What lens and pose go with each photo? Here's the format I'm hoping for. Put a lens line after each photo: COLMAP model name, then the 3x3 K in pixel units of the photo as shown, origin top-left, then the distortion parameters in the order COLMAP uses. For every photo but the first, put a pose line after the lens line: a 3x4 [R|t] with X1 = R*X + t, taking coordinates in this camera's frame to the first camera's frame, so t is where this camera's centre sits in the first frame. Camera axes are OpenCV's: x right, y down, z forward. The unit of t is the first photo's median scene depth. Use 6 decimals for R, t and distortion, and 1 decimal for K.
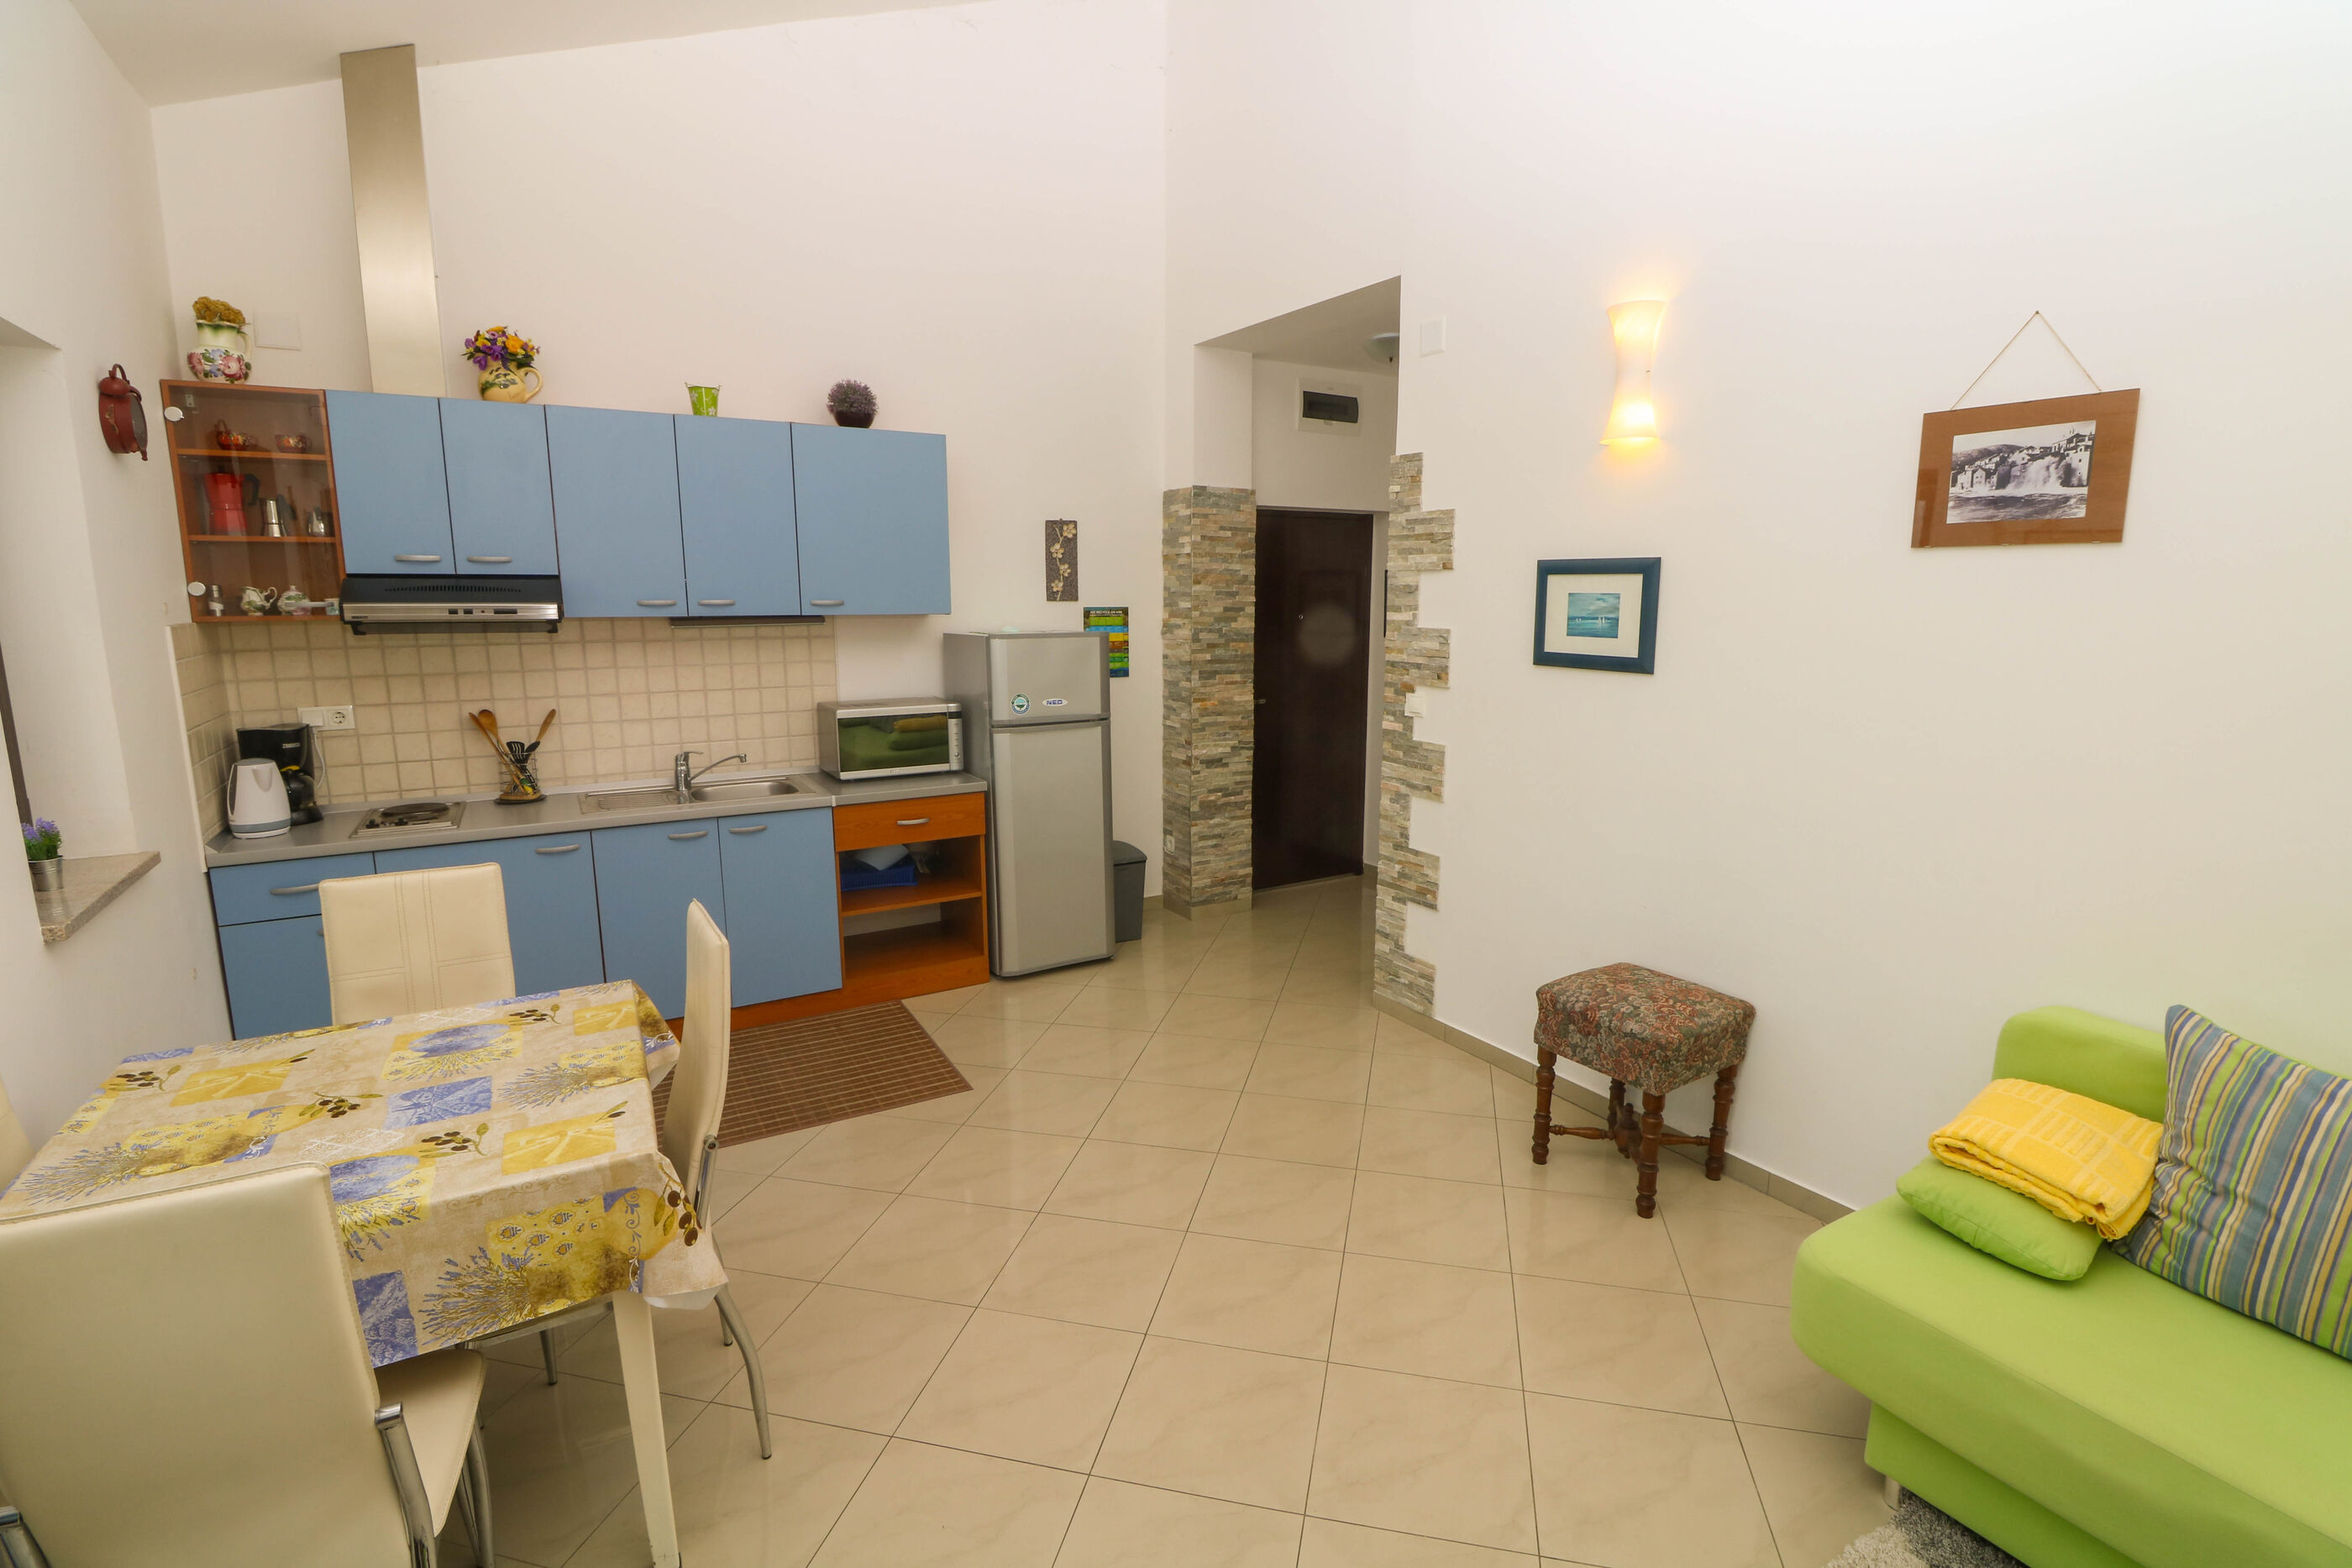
lens RADIAL K [[1085.6, 0, 1195.5], [0, 1085.6, 777.5], [0, 0, 1]] dist [-0.002066, -0.011733]
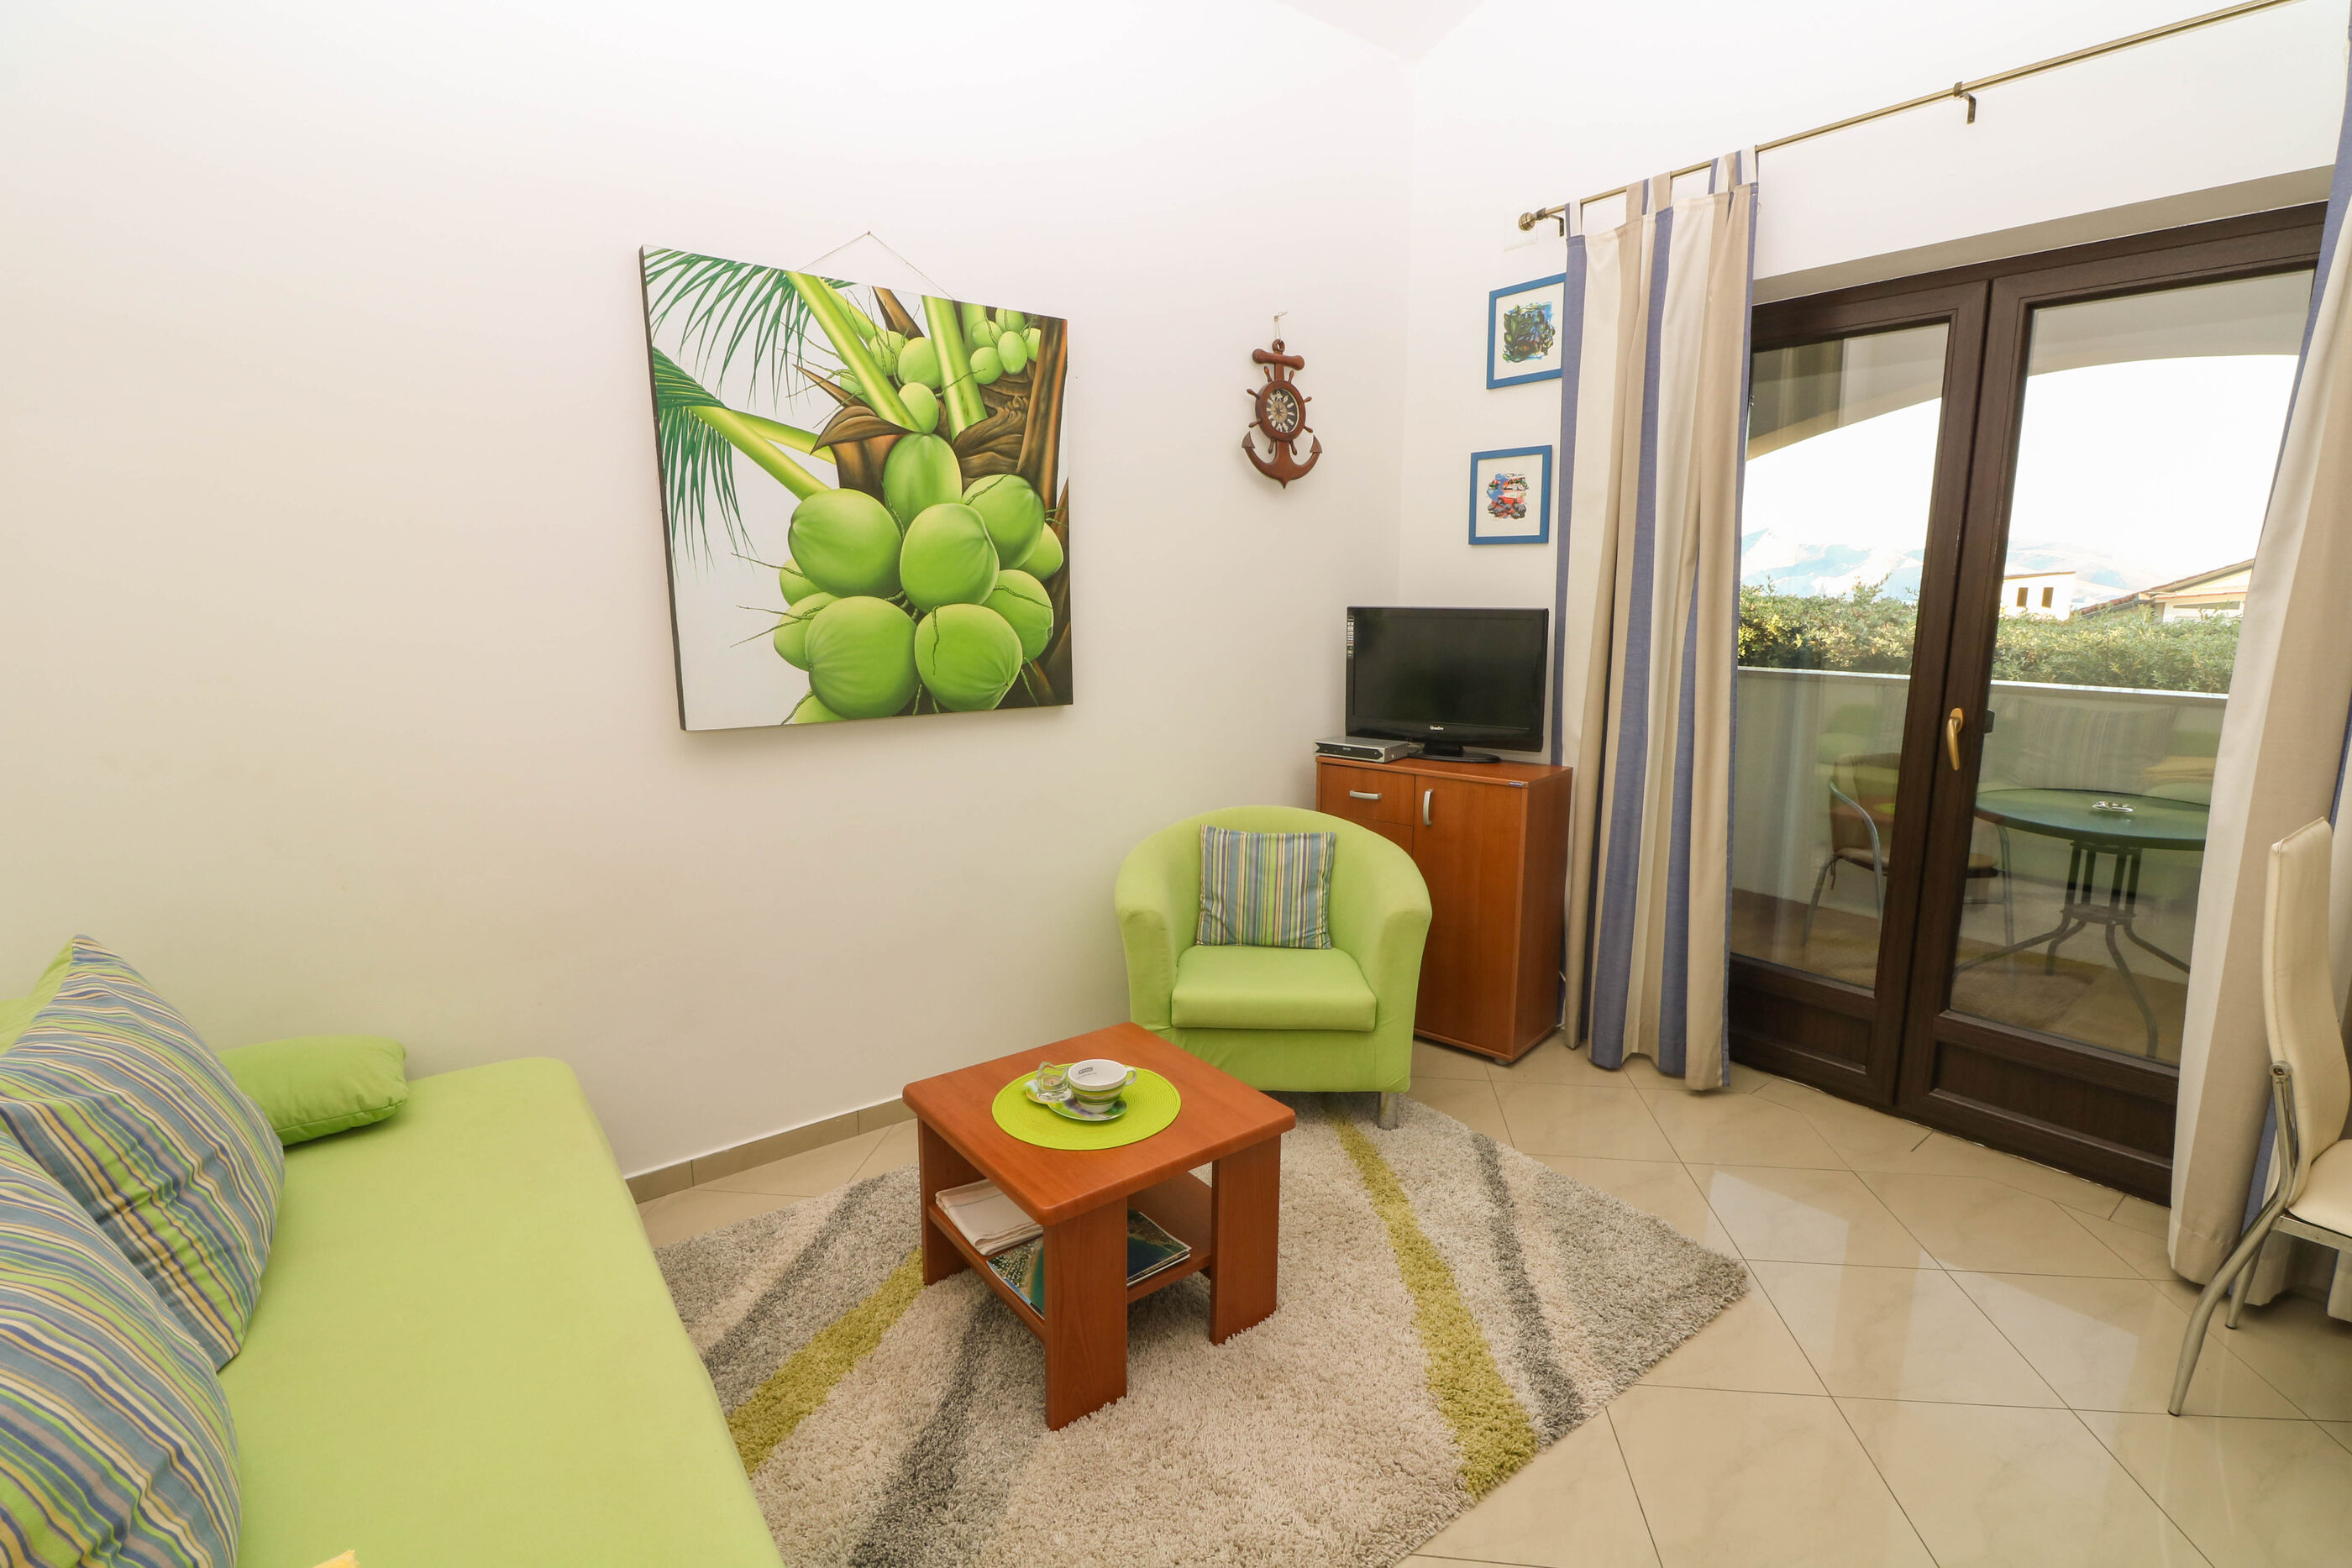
lens RADIAL K [[1085.6, 0, 1193.5], [0, 1085.6, 776.3], [0, 0, 1]] dist [-0.002066, -0.011733]
pose [[-0.993746, 0.017730, -0.110249, 0.266752], [-0.020593, 0.941283, 0.336991, -0.060668], [0.109751, 0.337154, -0.935031, 0.723771]]
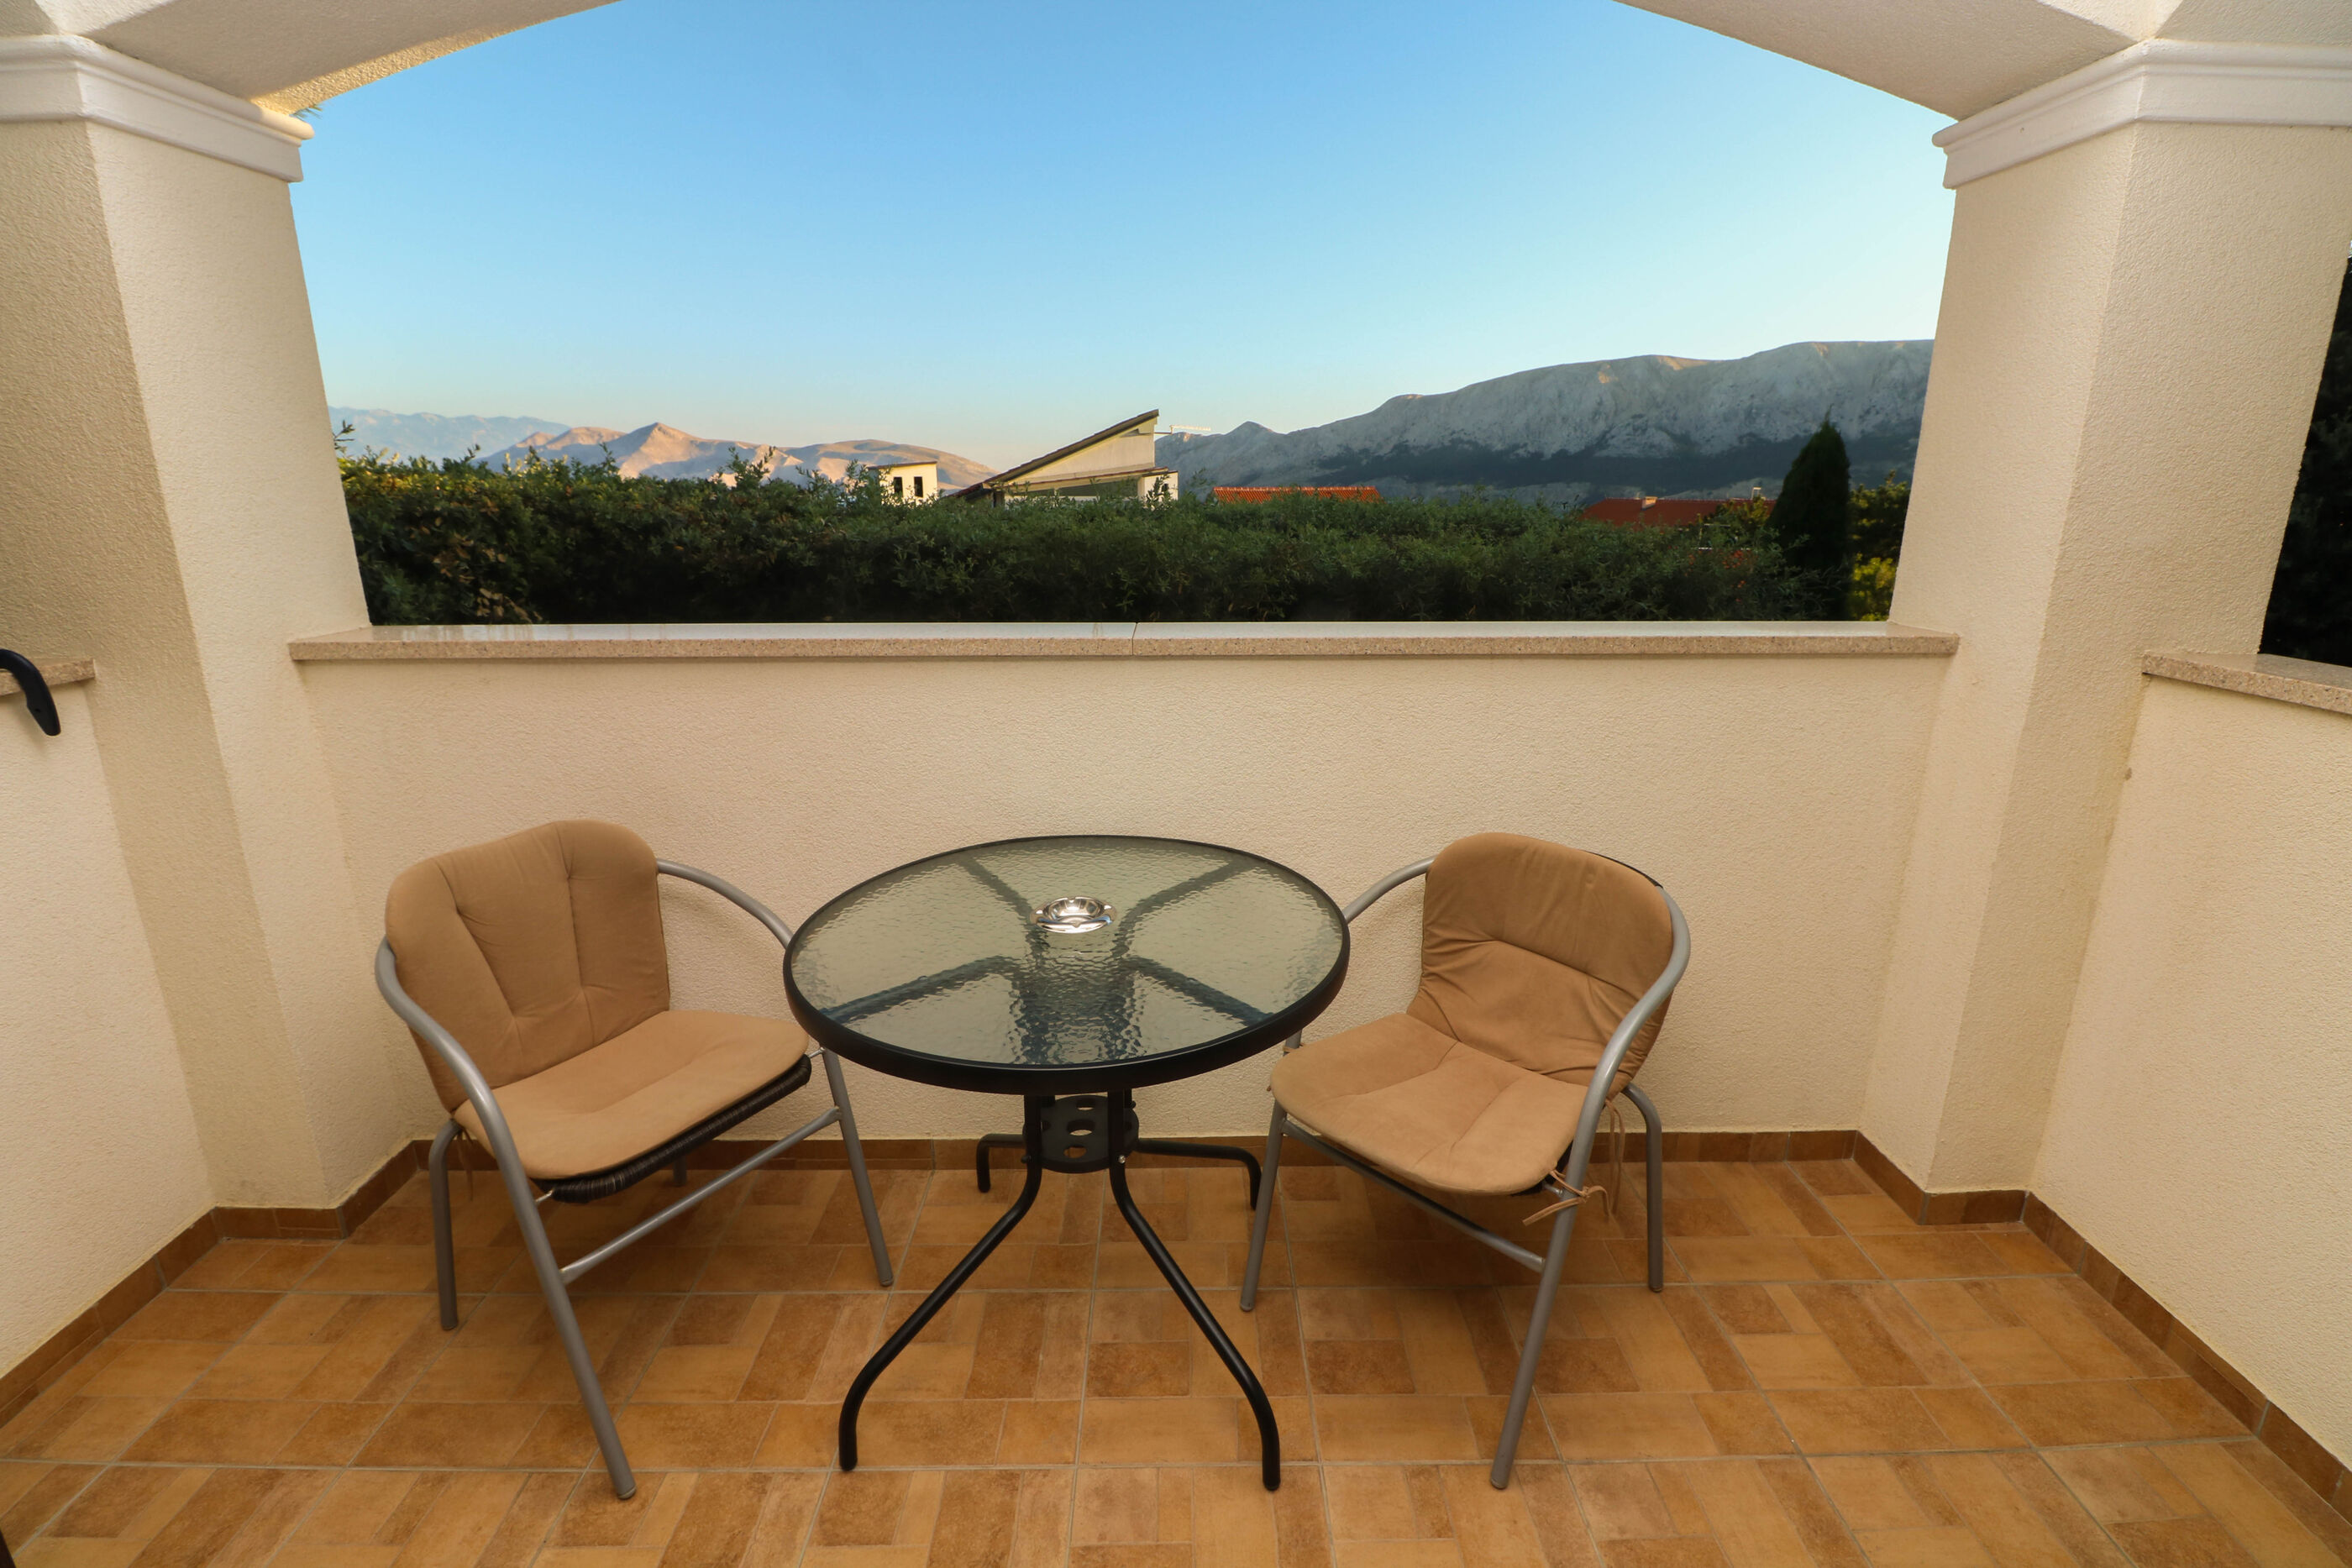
lens RADIAL K [[1085.6, 0, 1196.2], [0, 1085.6, 775.4], [0, 0, 1]] dist [-0.002066, -0.011733]
pose [[-0.513543, 0.221075, -0.829096, -0.307945], [-0.148586, 0.928731, 0.339677, 0.089113], [0.845101, 0.297631, -0.444095, 0.027506]]
